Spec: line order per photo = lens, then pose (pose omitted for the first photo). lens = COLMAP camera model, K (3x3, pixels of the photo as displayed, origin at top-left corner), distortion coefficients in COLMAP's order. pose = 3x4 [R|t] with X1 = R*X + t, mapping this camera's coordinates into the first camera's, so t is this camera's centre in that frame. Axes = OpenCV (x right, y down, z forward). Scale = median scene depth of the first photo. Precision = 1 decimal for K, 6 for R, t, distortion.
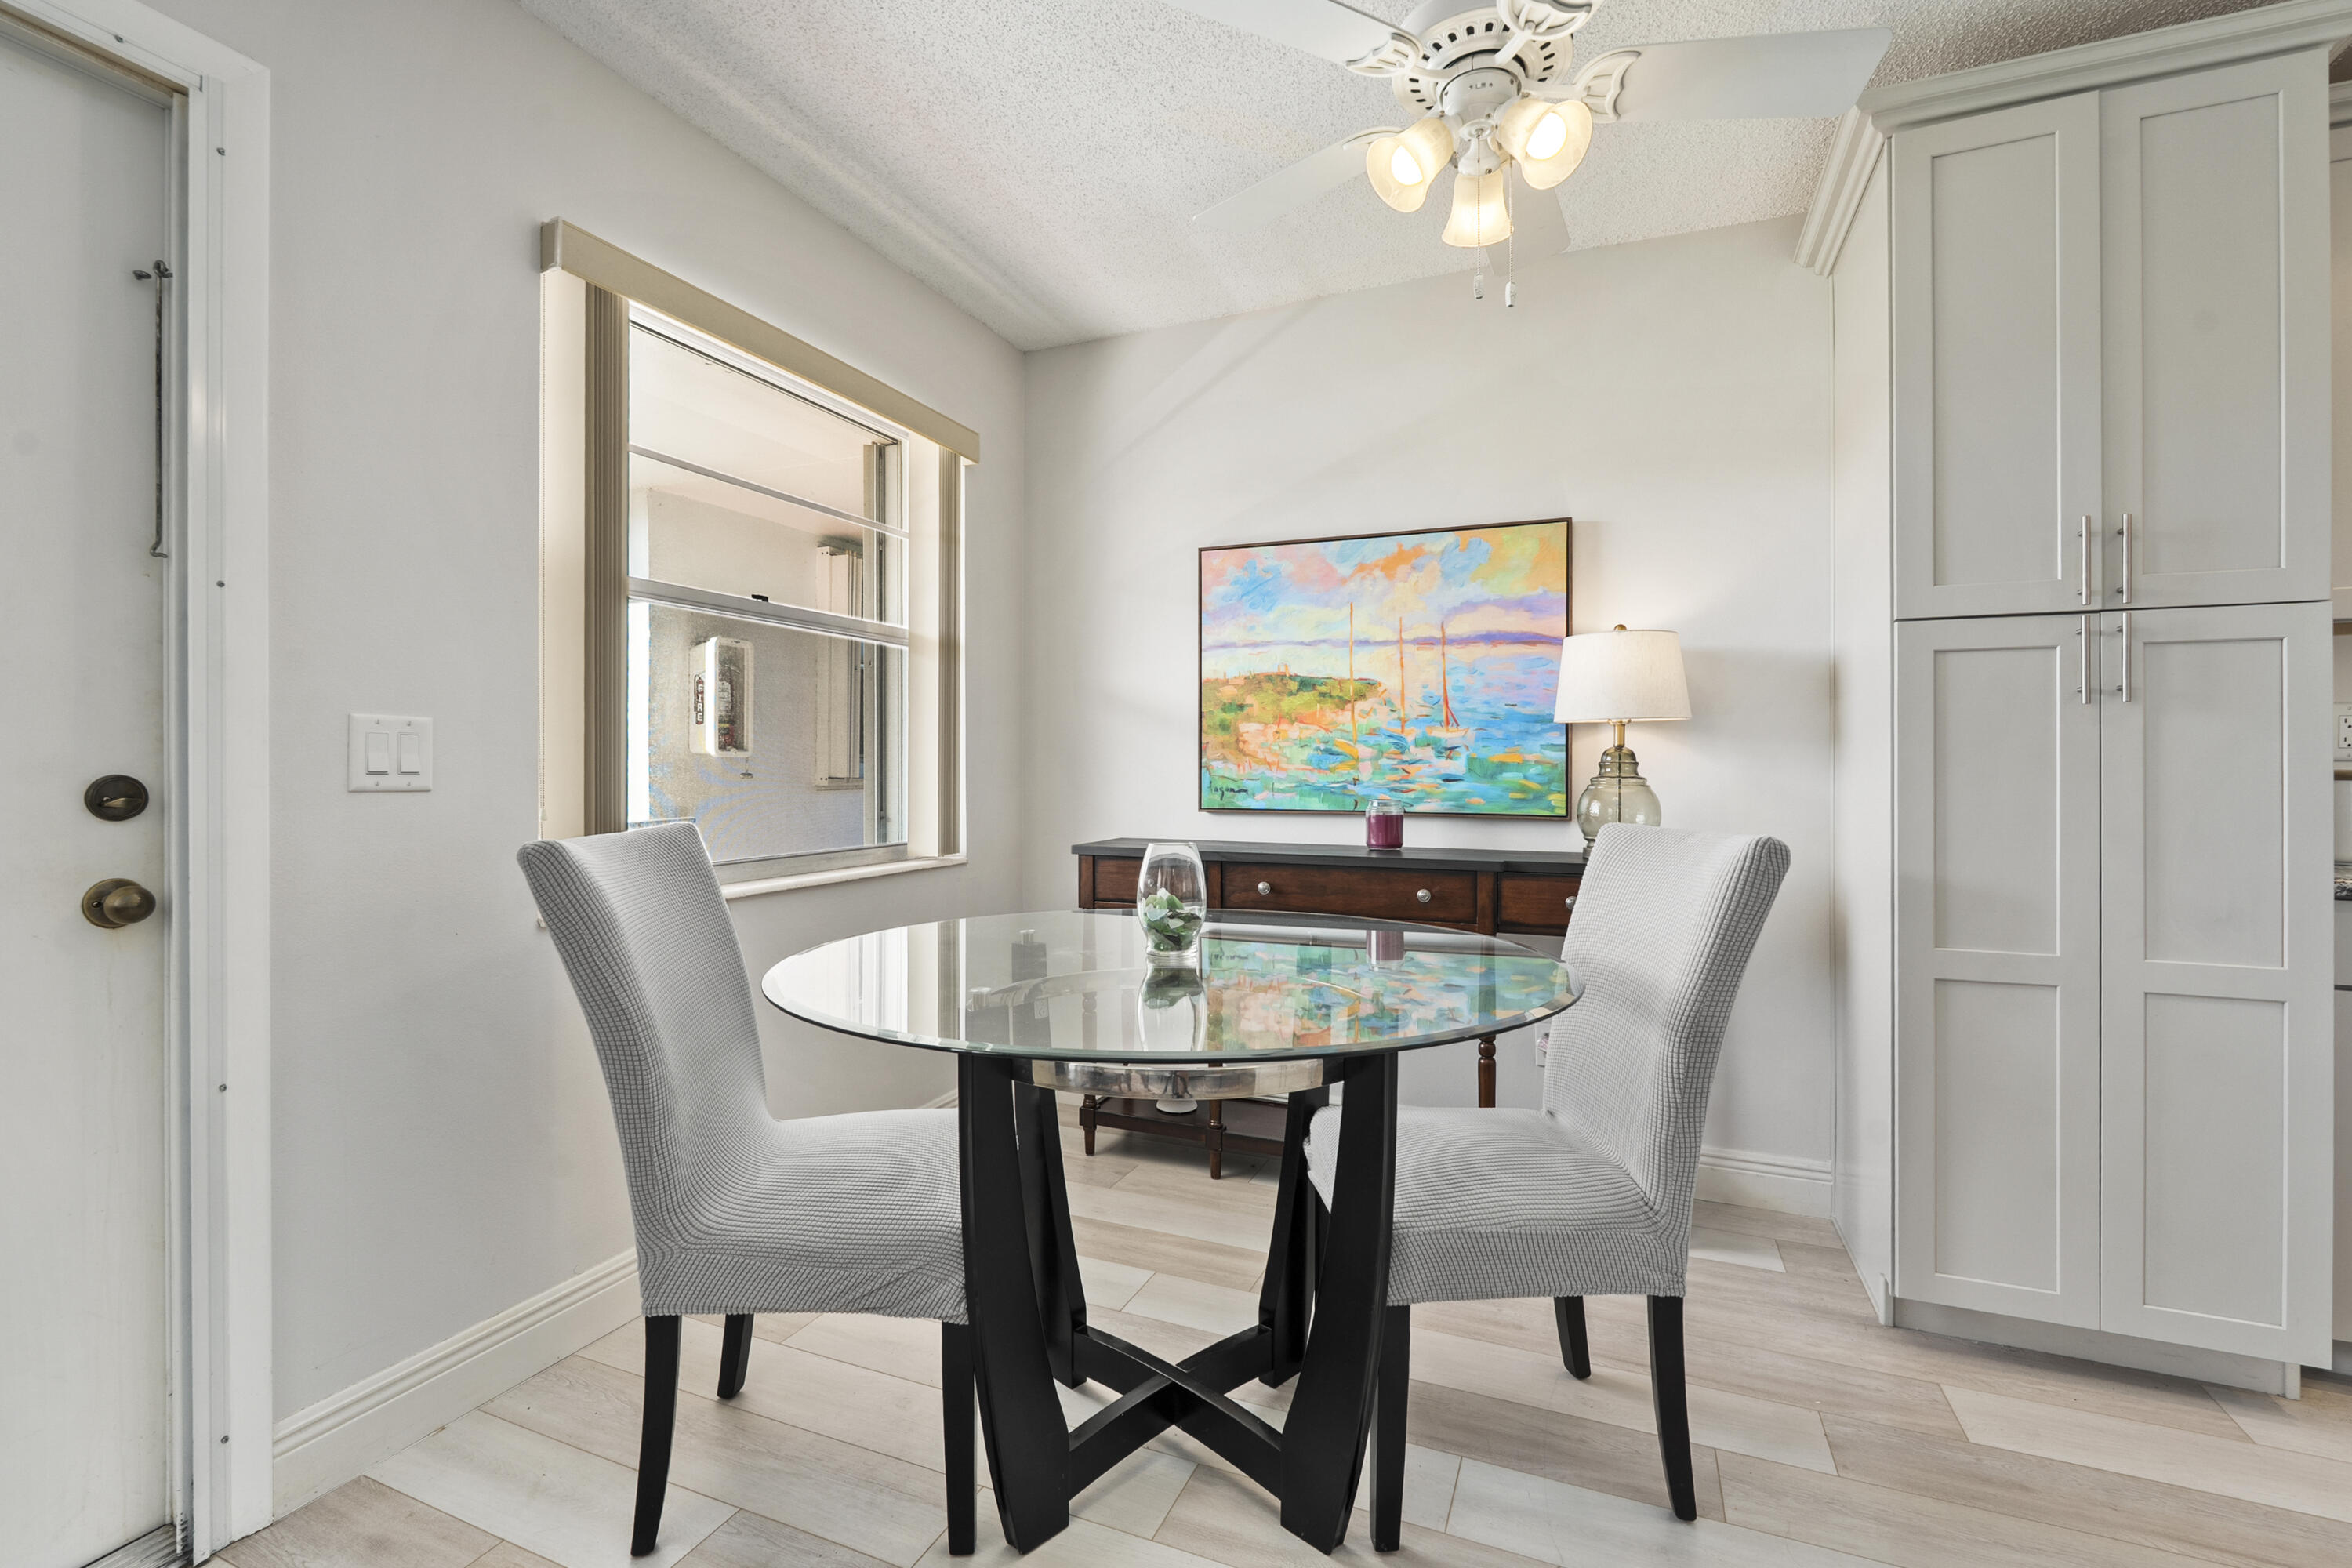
lens RADIAL K [[1039.8, 0, 1174.4], [0, 1039.8, 771.5], [0, 0, 1]] dist [-0.006894, 0.001639]
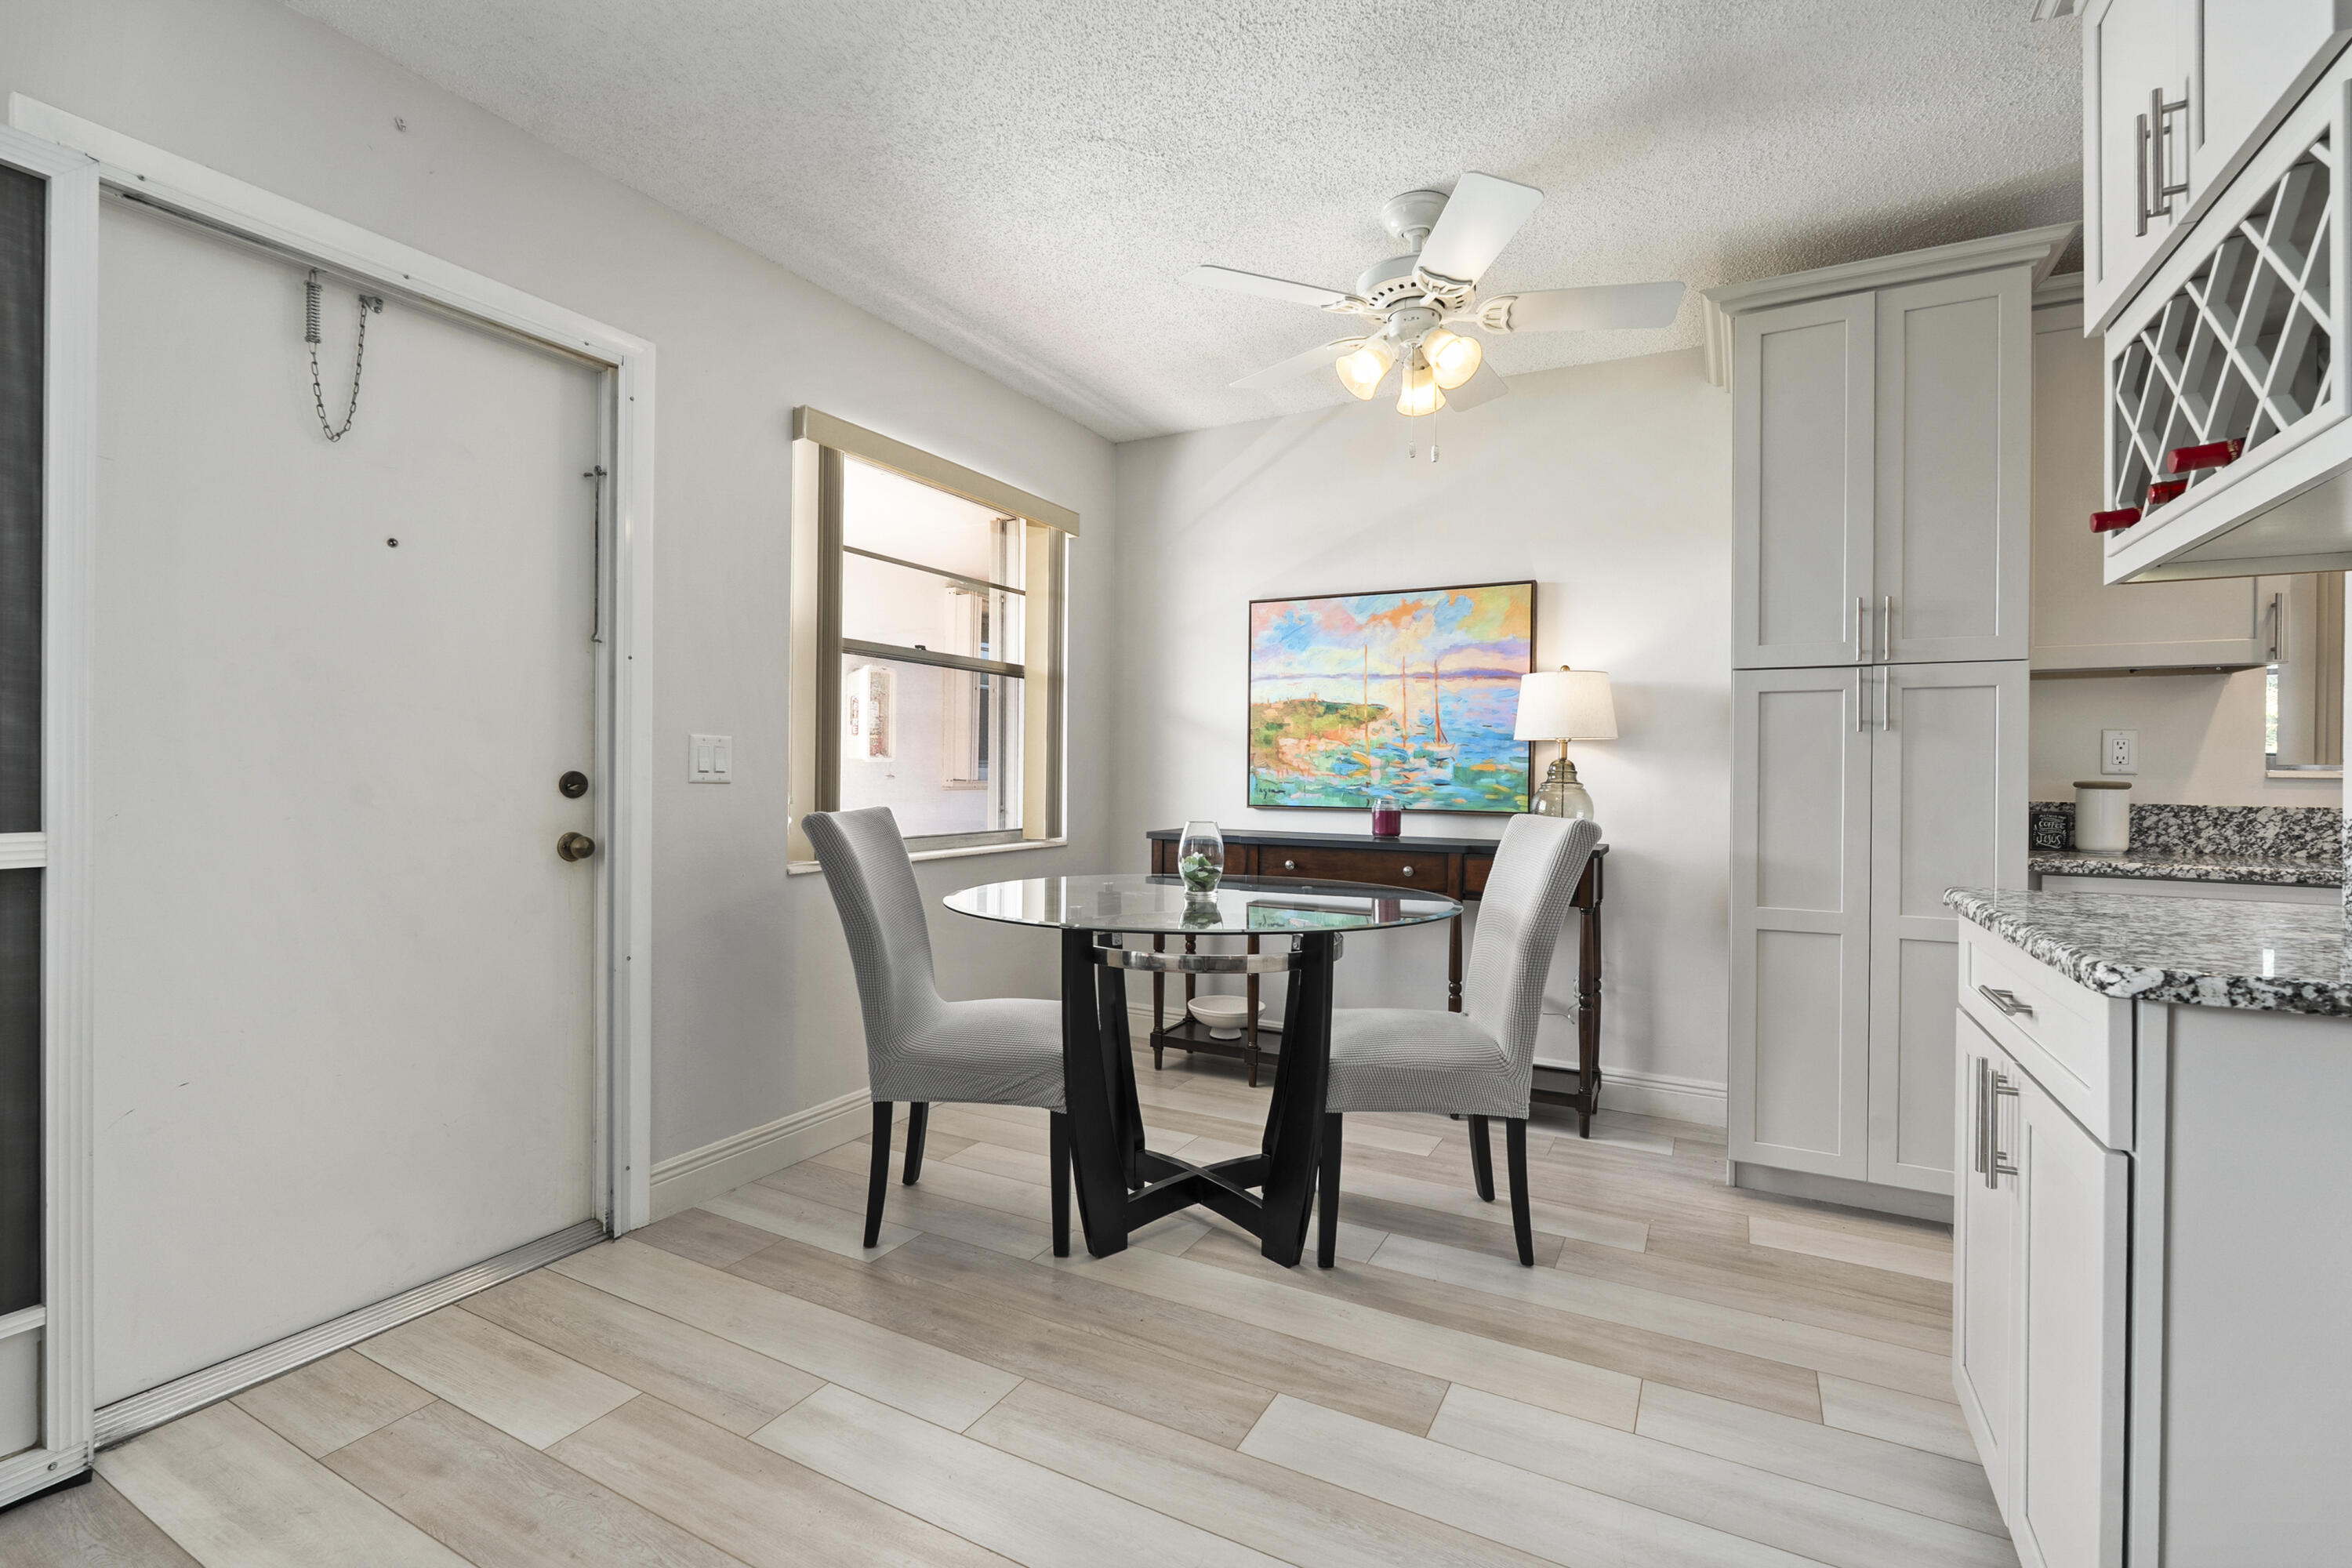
lens RADIAL K [[1039.8, 0, 1176.7], [0, 1039.8, 771.9], [0, 0, 1]] dist [-0.006894, 0.001639]
pose [[0.995796, 0.008113, -0.091239, 0.090963], [-0.008646, 0.999948, -0.005453, 0.004324], [0.091190, 0.006219, 0.995814, -0.471657]]
